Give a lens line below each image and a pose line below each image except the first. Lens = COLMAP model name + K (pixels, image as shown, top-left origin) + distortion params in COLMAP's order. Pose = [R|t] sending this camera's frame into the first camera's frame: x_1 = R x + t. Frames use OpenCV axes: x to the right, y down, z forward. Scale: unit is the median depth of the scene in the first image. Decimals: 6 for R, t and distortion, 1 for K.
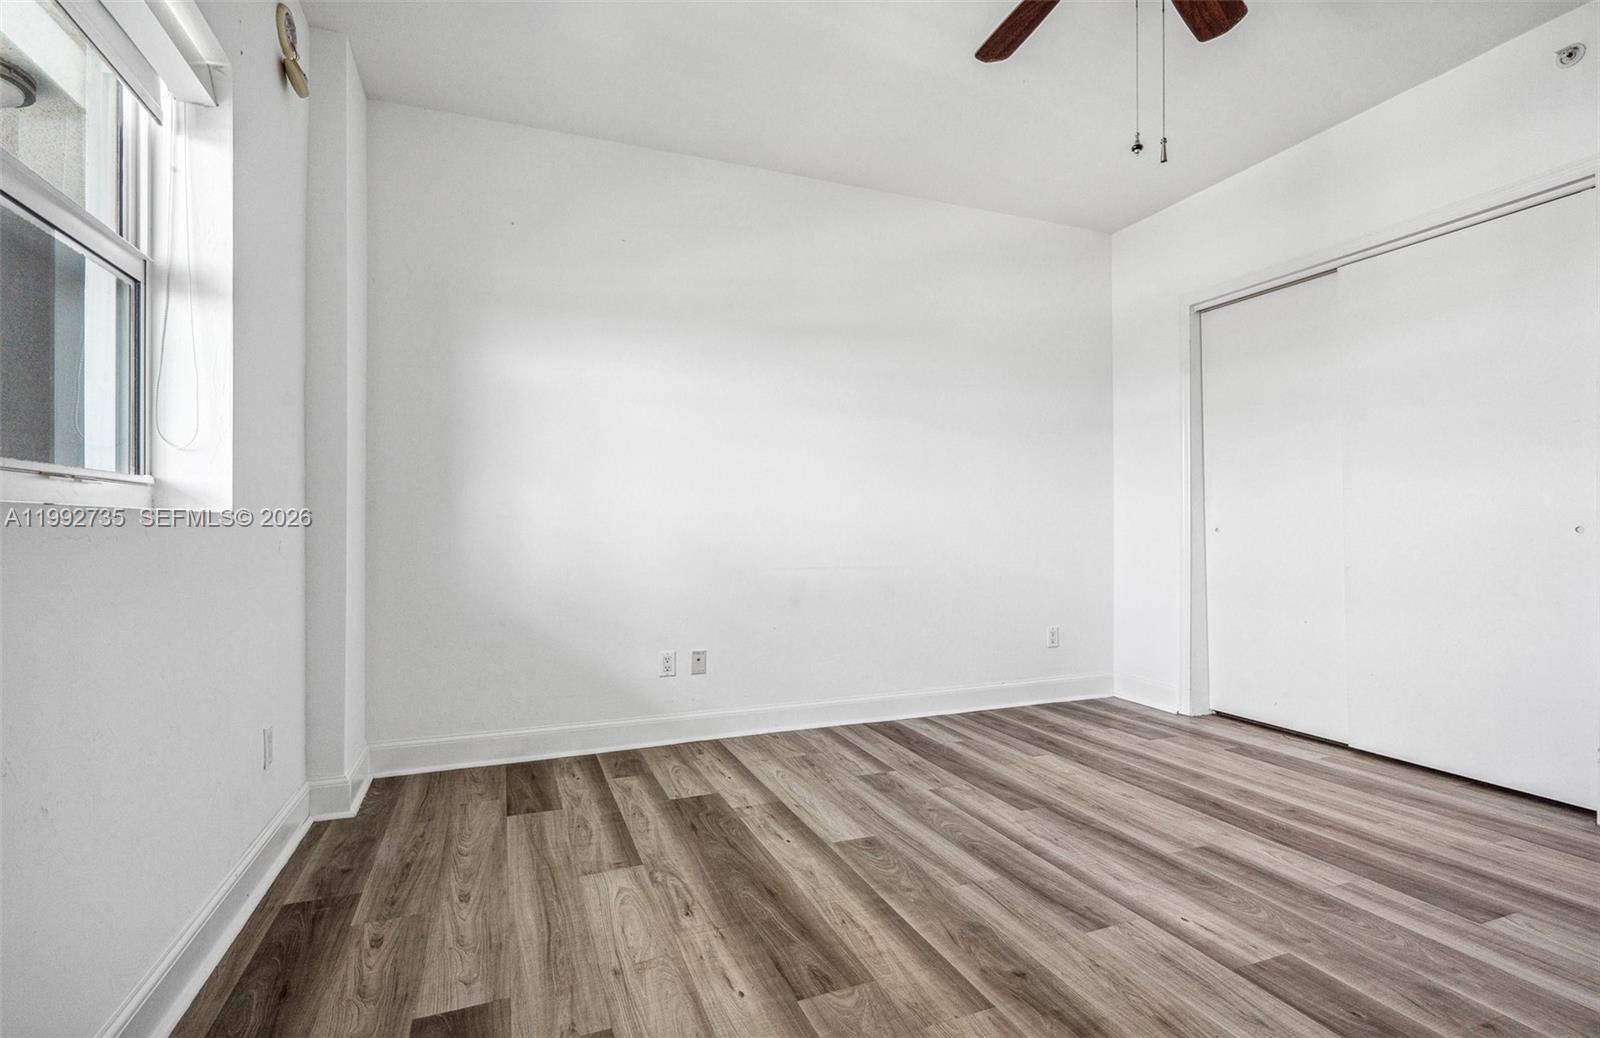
lens RADIAL K [[766.5, 0, 809.8], [0, 766.5, 525.4], [0, 0, 1]] dist [0.002367, -0.000622]
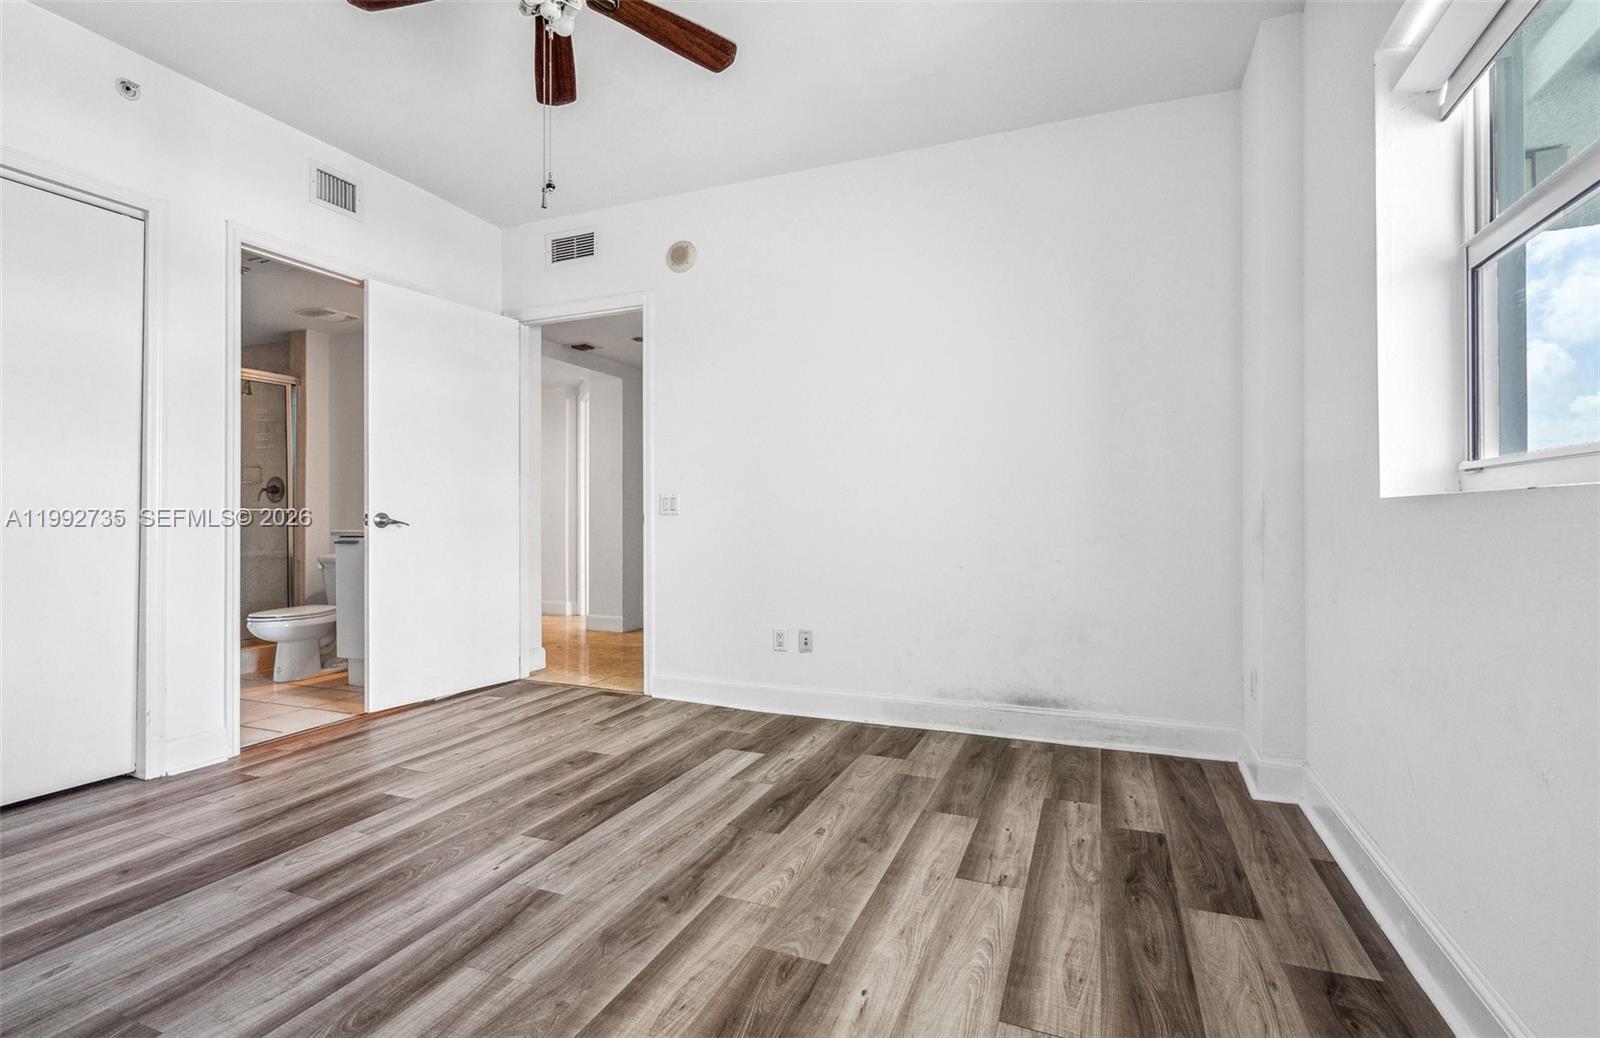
lens RADIAL K [[766.5, 0, 785.4], [0, 766.5, 521.9], [0, 0, 1]] dist [0.002367, -0.000622]
pose [[-0.710834, -0.000620, 0.703359, -0.486881], [0.003166, 0.999987, 0.004080, 0.003539], [-0.703352, 0.005127, -0.710823, 1.215482]]
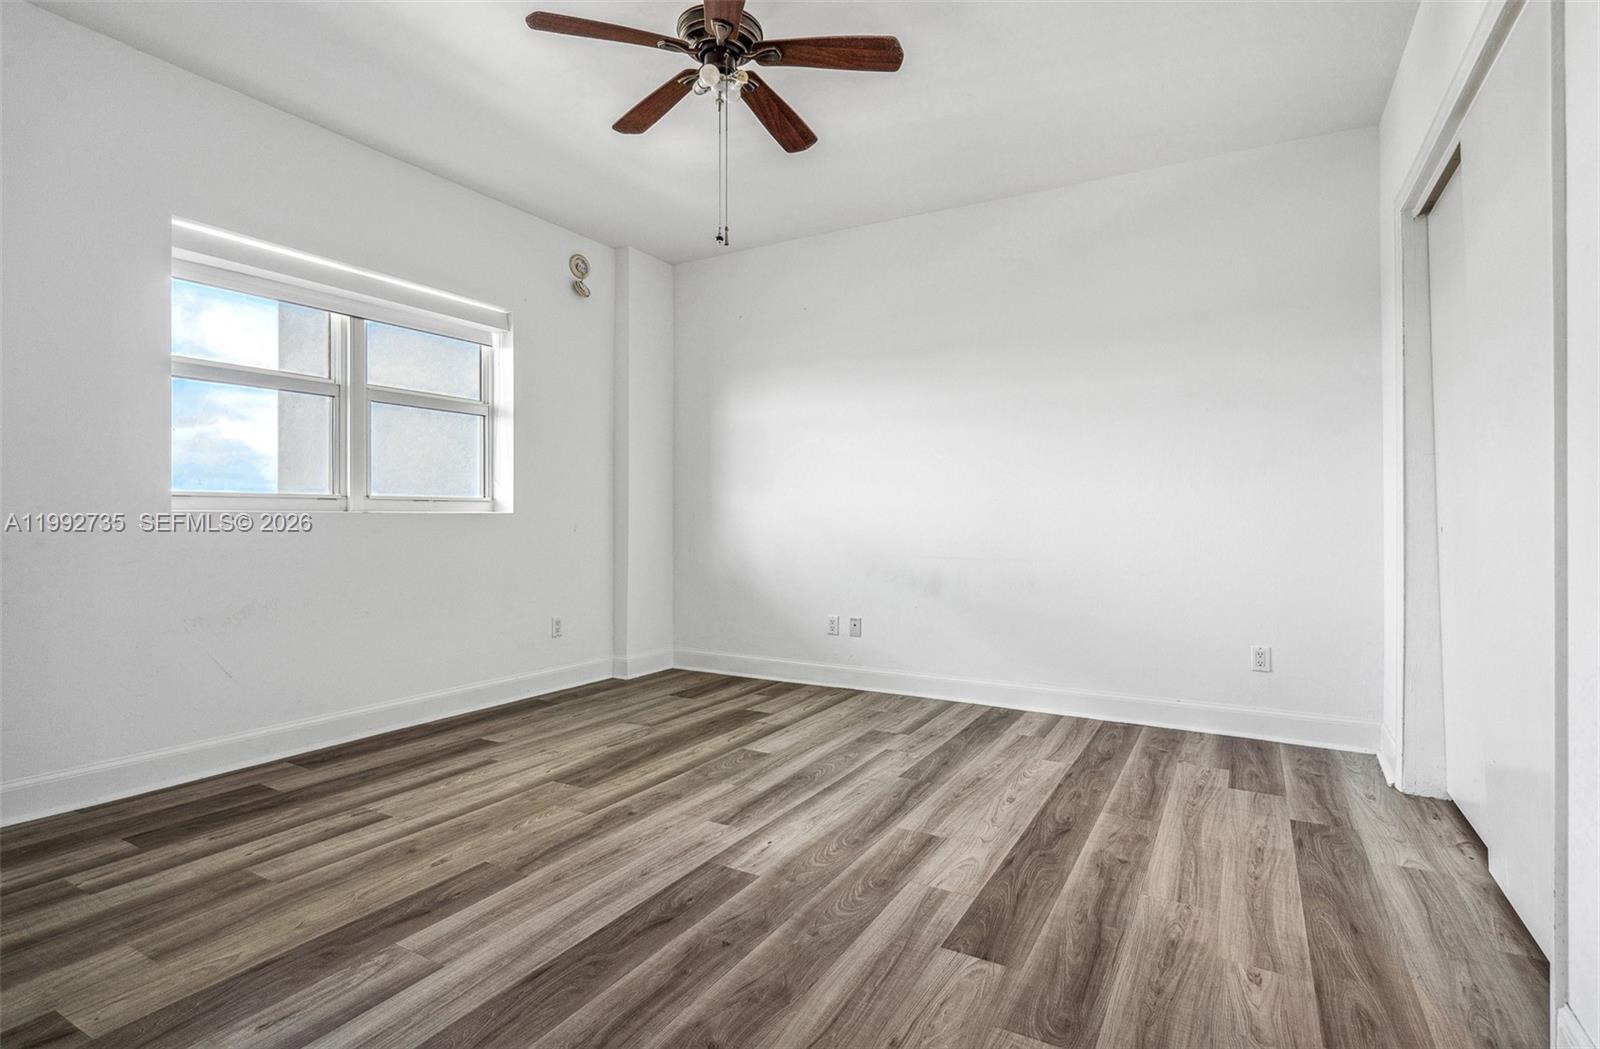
lens RADIAL K [[766.5, 0, 802.0], [0, 766.5, 508.7], [0, 0, 1]] dist [0.002367, -0.000622]
pose [[0.618966, -0.007124, -0.785385, 1.203385], [-0.002328, 0.999938, -0.010905, -0.002919], [0.785414, 0.008579, 0.618911, 0.228440]]
